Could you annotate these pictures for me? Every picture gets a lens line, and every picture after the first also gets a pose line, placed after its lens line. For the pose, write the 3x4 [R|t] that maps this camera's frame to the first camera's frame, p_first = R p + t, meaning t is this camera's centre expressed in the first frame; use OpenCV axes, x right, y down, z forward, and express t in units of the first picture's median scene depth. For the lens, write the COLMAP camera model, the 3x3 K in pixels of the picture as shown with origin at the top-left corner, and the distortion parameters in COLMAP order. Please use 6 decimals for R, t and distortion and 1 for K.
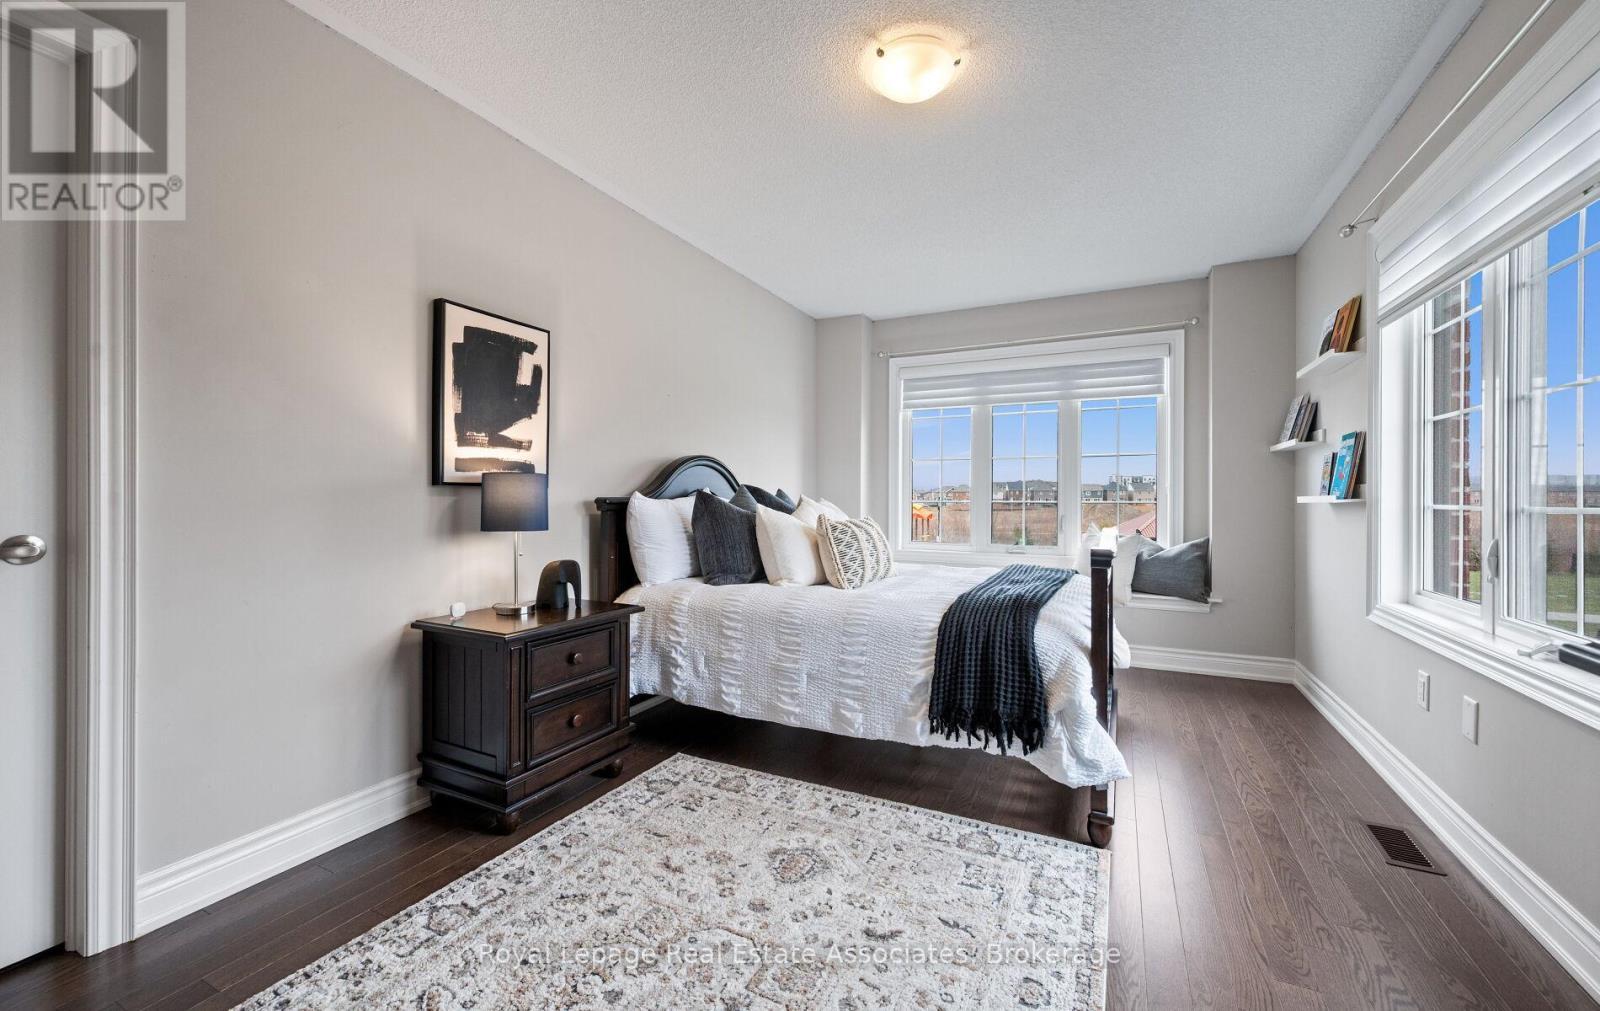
lens RADIAL K [[638.0, 0, 739.0], [0, 638.0, 501.7], [0, 0, 1]] dist [0.003094, -0.000872]
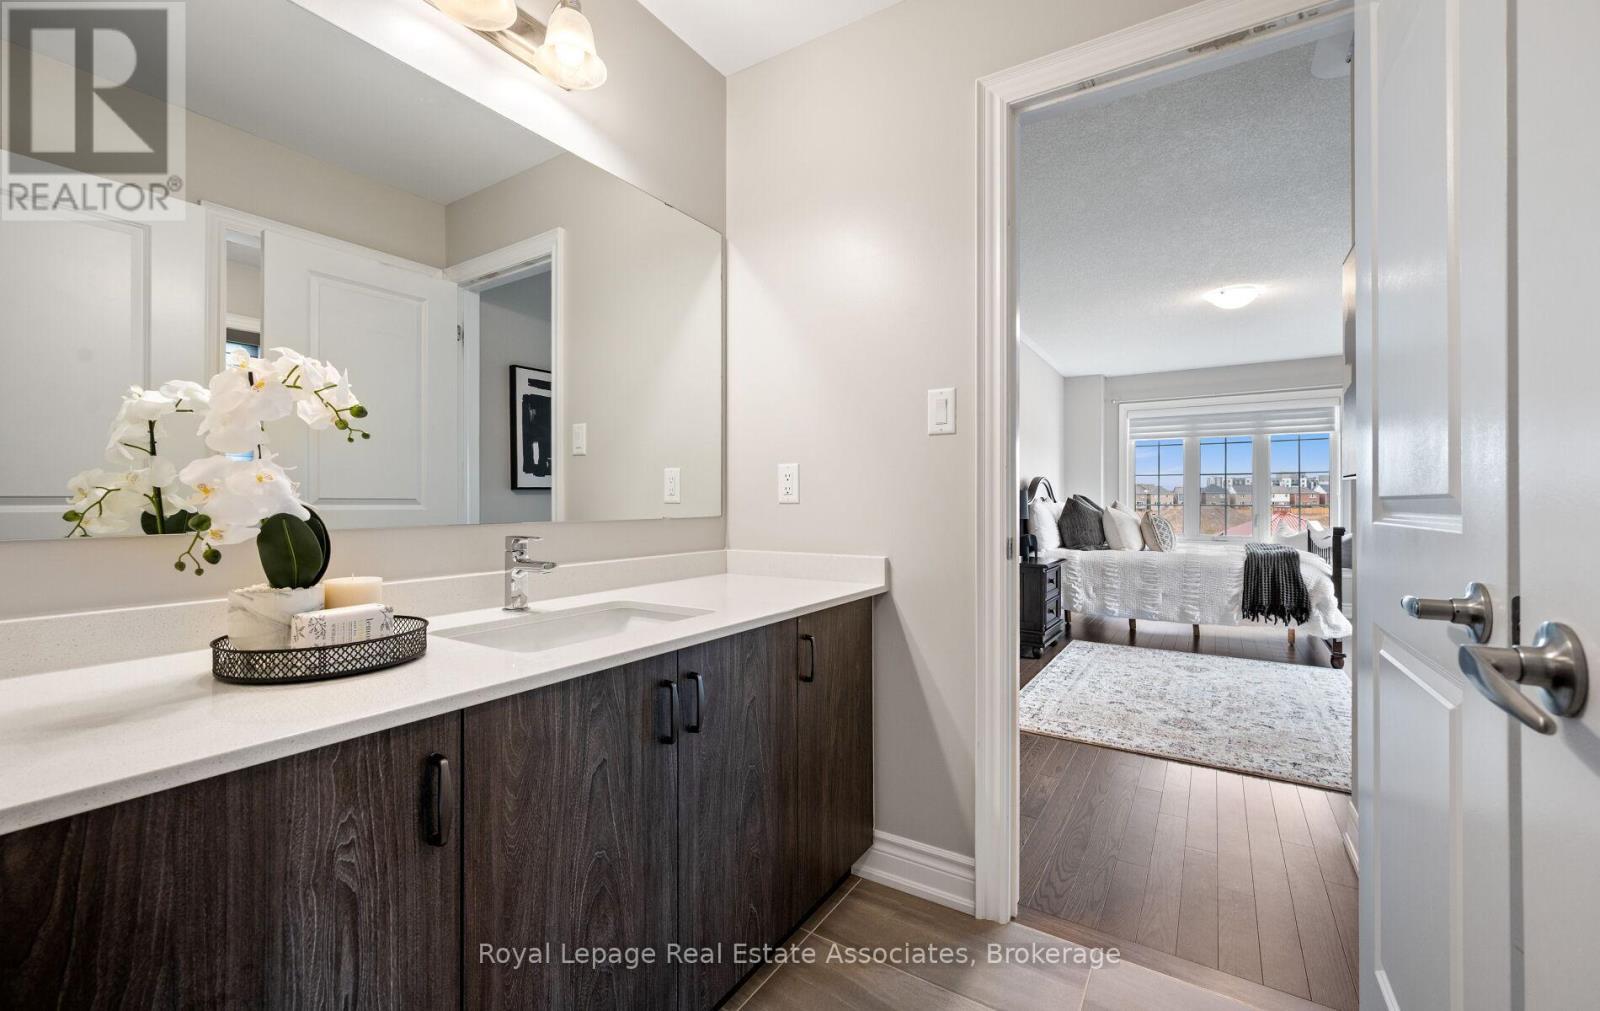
lens RADIAL K [[638.0, 0, 753.1], [0, 638.0, 502.1], [0, 0, 1]] dist [0.003094, -0.000872]
pose [[0.995654, 0.001451, -0.093119, -1.041841], [-0.001762, 0.999993, -0.003265, 0.000333], [0.093114, 0.003415, 0.995650, -1.150990]]
